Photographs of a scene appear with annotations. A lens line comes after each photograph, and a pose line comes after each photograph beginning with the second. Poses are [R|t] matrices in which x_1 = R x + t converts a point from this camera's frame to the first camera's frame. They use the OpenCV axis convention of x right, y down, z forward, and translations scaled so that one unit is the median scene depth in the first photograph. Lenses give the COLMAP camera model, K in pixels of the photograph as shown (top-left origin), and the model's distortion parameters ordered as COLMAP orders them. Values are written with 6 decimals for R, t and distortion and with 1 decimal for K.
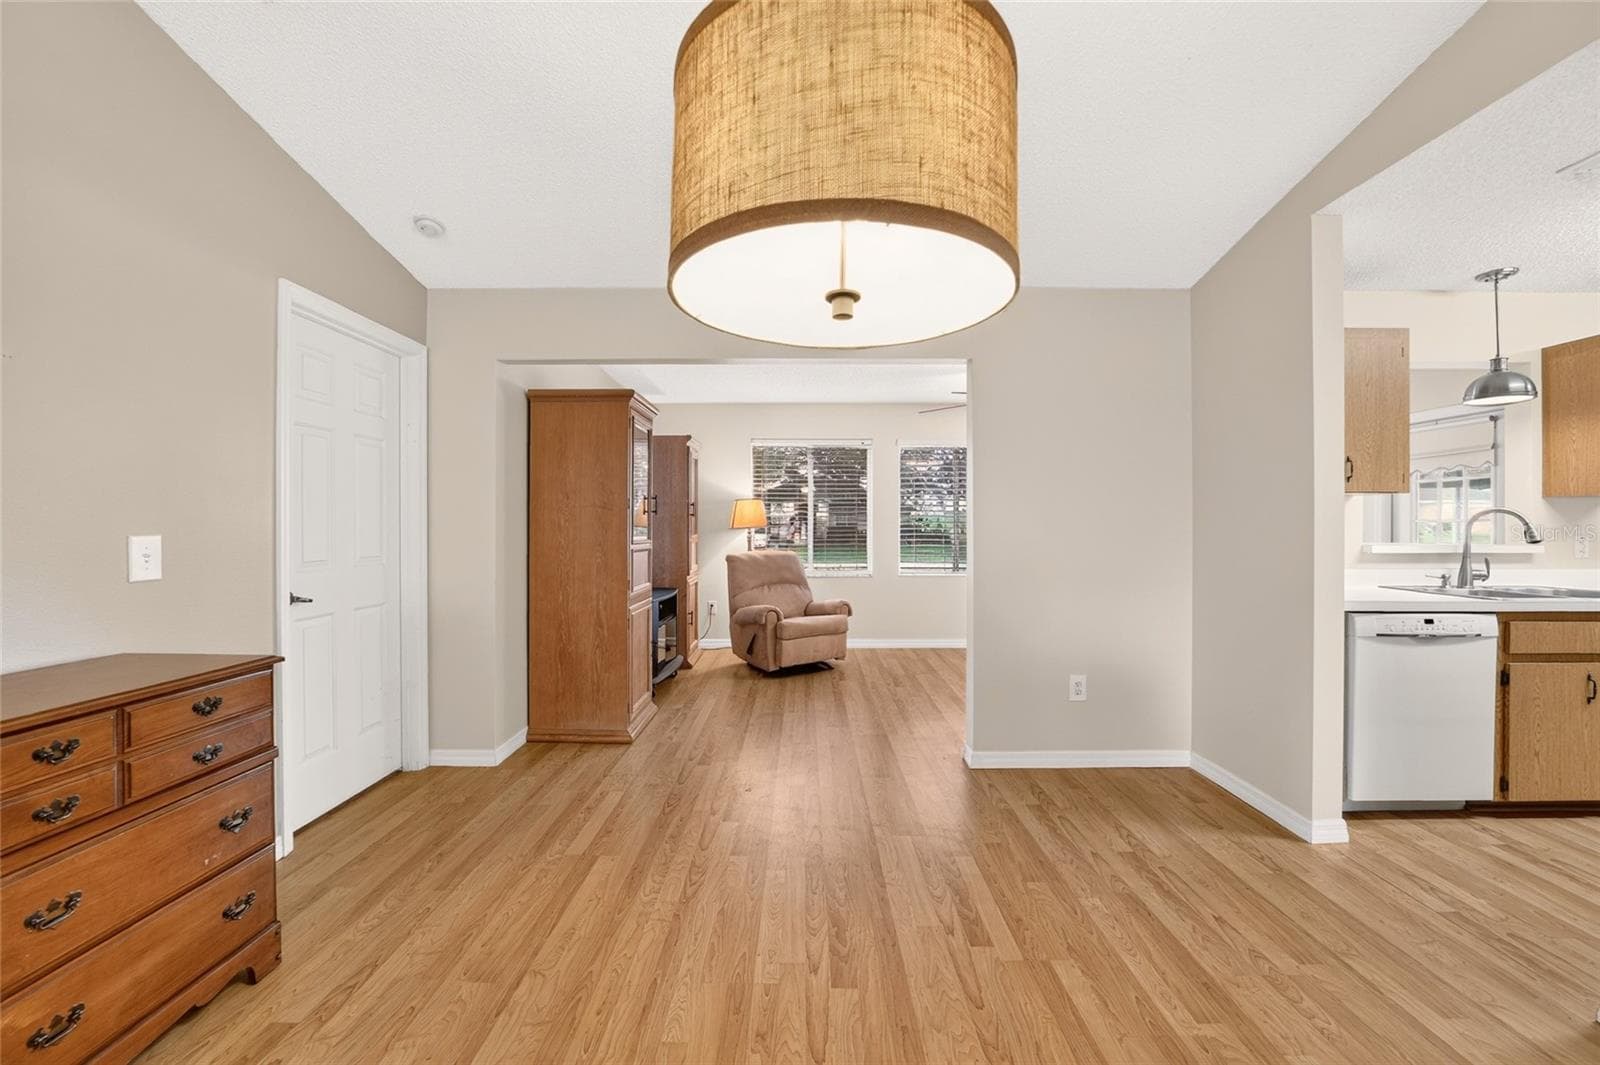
lens RADIAL K [[626.9, 0, 801.3], [0, 626.9, 522.2], [0, 0, 1]] dist [-0.037130, 0.009108]
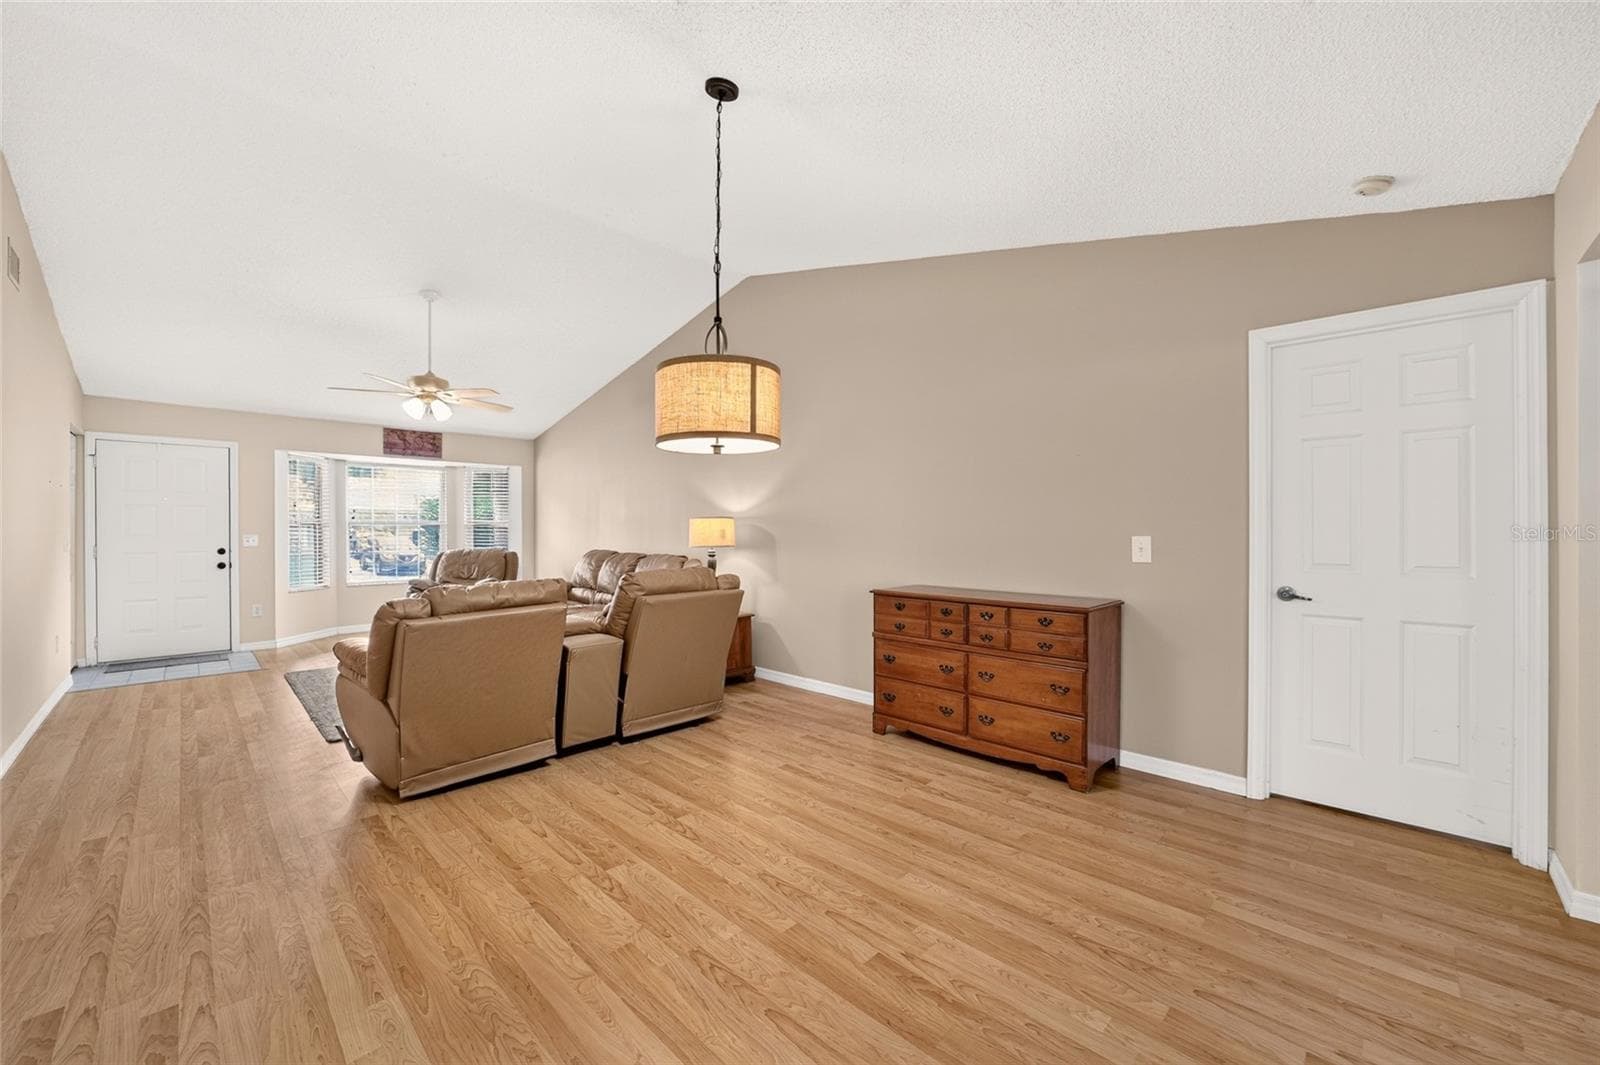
lens RADIAL K [[625.4, 0, 798.2], [0, 625.4, 531.9], [0, 0, 1]] dist [-0.037797, 0.009116]
pose [[-0.699440, 0.000728, -0.714691, 0.788044], [0.003254, 0.999992, -0.002166, 0.009432], [0.714684, -0.003840, -0.699437, 1.410570]]
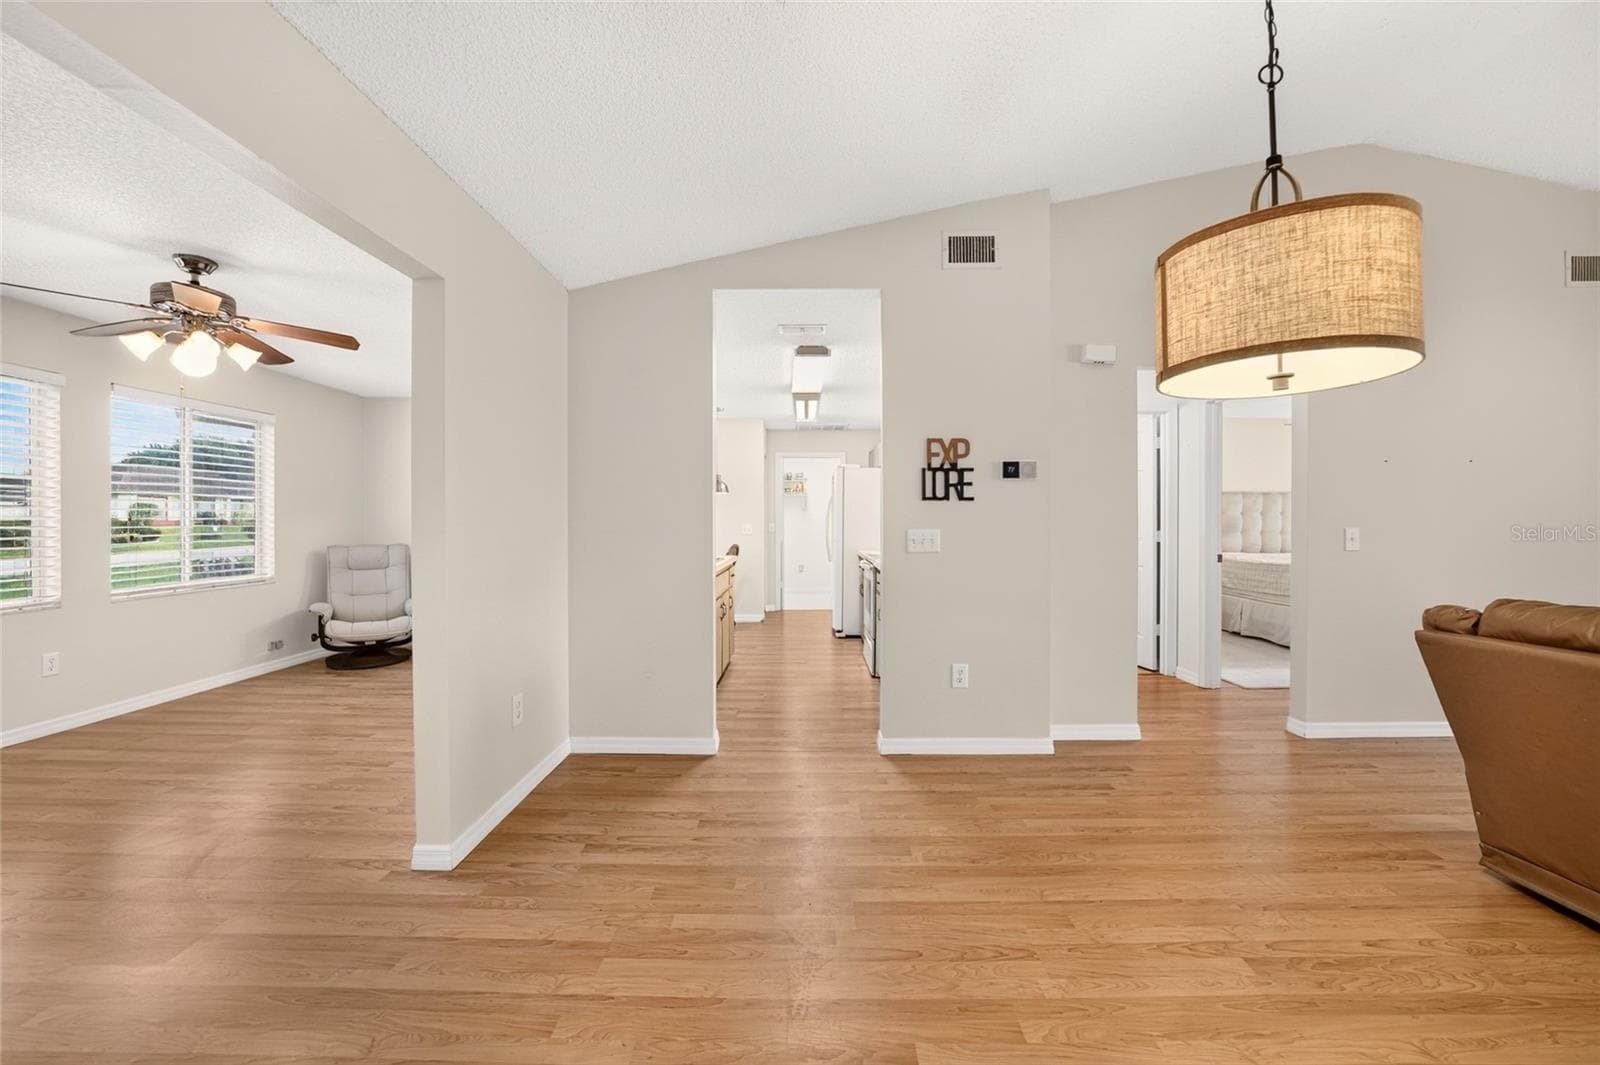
lens RADIAL K [[626.9, 0, 801.3], [0, 626.9, 522.2], [0, 0, 1]] dist [-0.037130, 0.009108]
pose [[0.004381, -0.004771, 0.999979, -0.667466], [-0.004643, 0.999978, 0.004791, 0.003482], [-0.999980, -0.004664, 0.004359, 0.985360]]
